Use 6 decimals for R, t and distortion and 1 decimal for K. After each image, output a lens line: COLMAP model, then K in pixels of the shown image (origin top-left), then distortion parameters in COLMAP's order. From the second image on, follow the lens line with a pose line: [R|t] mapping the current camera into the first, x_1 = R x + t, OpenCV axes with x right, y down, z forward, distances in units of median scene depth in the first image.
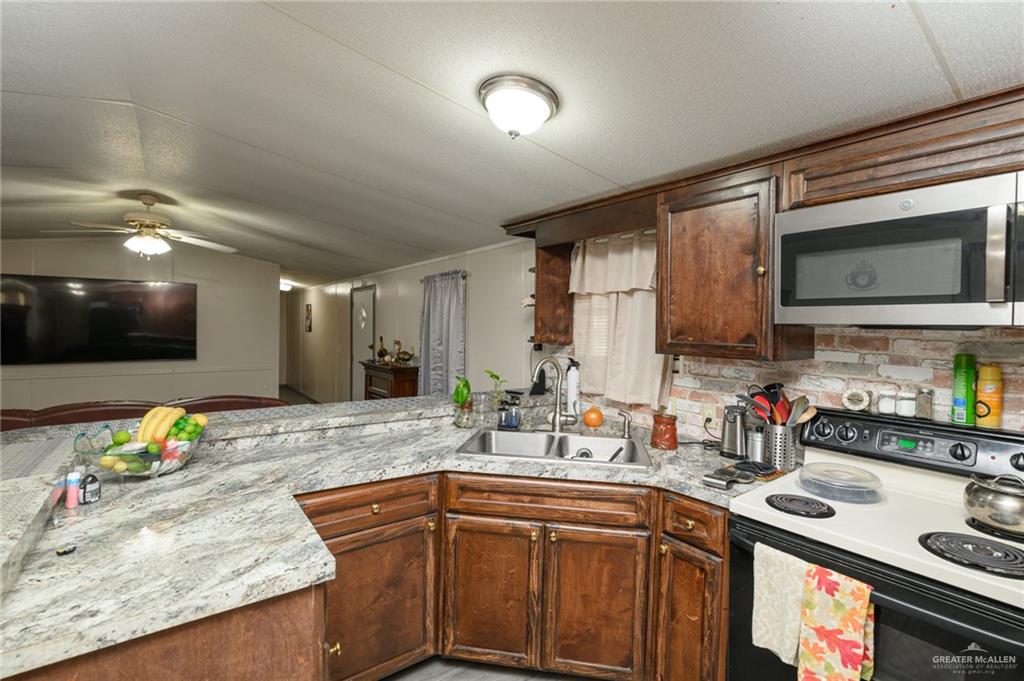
lens RADIAL K [[468.9, 0, 517.0], [0, 468.9, 333.7], [0, 0, 1]] dist [-0.000300, 0.000108]
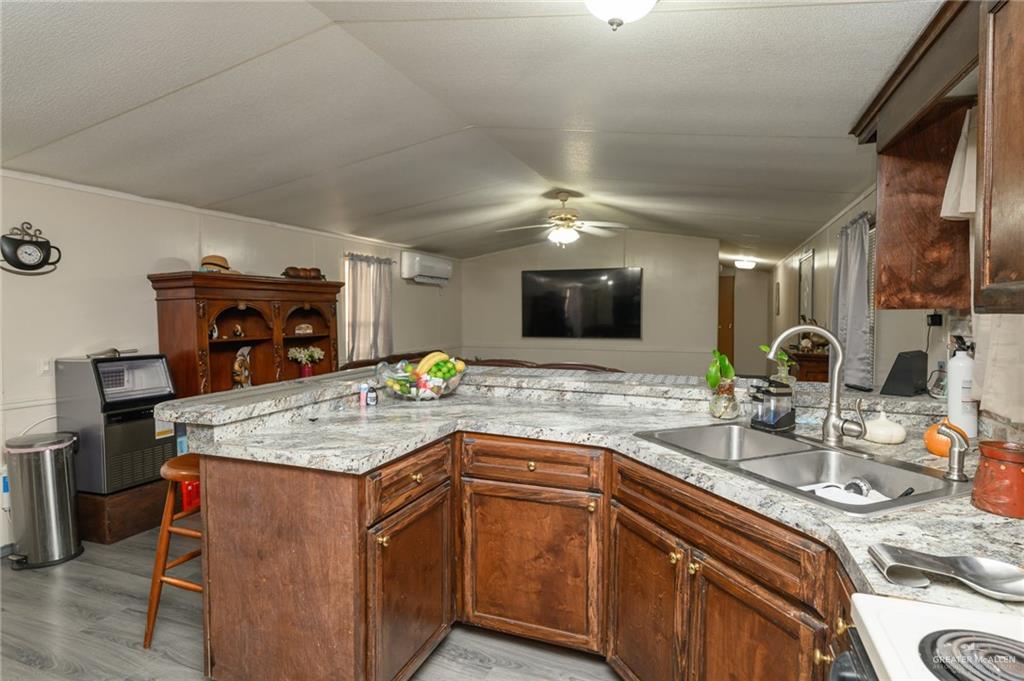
lens RADIAL K [[537.9, 0, 515.1], [0, 537.9, 333.3], [0, 0, 1]] dist [-0.001083, -0.000009]
pose [[0.533741, 0.020571, -0.845398, 0.595814], [-0.007912, 0.999782, 0.019333, 0.065113], [0.845611, -0.003630, 0.533787, 0.336252]]
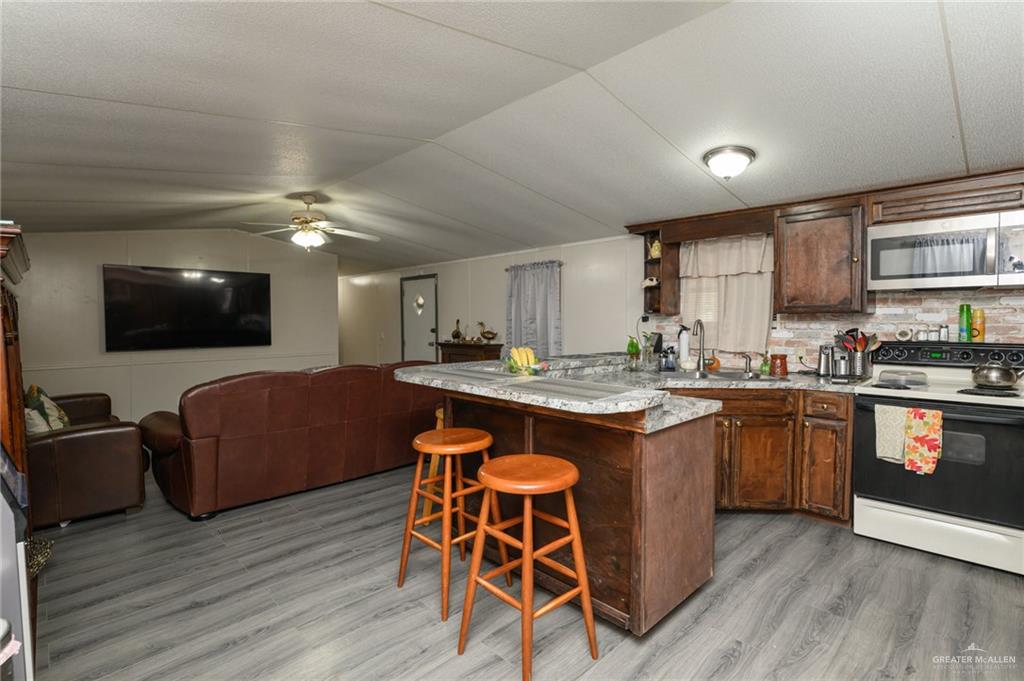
lens RADIAL K [[495.7, 0, 522.1], [0, 495.7, 333.0], [0, 0, 1]] dist [0.000359, 0.000211]
pose [[0.988957, -0.020216, 0.146815, -0.889287], [0.019044, 0.999775, 0.009387, 0.086297], [-0.146971, -0.006487, 0.989120, -0.571225]]
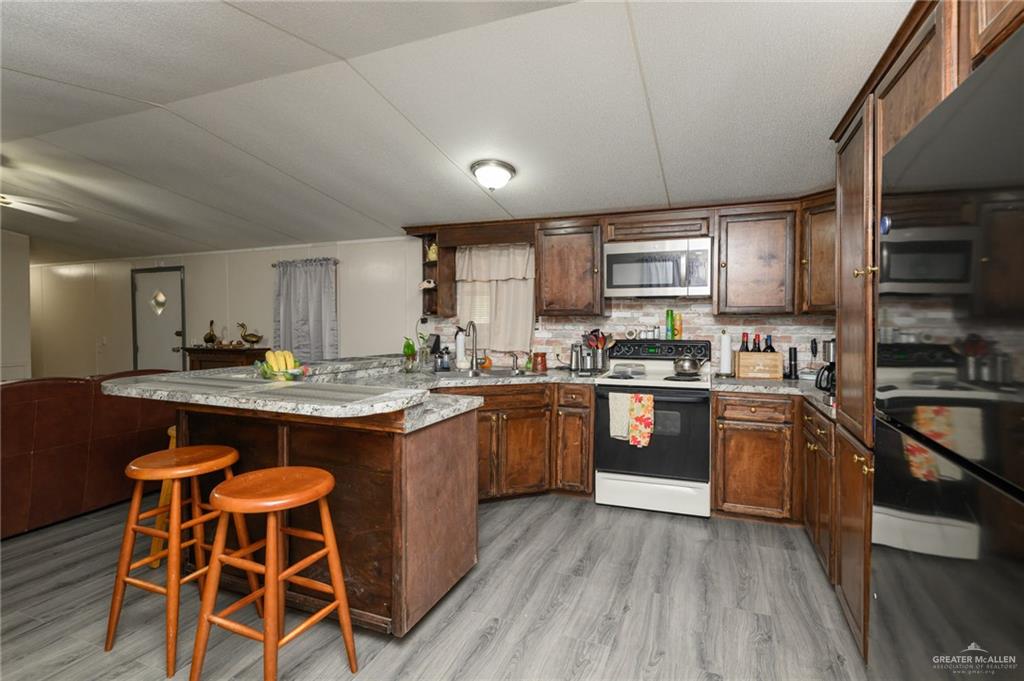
lens RADIAL K [[495.7, 0, 522.1], [0, 495.7, 333.0], [0, 0, 1]] dist [0.000359, 0.000211]
pose [[0.846941, -0.024635, 0.531116, -0.828601], [0.021159, 0.999696, 0.012629, 0.092609], [-0.531266, 0.000542, 0.847205, -0.595462]]
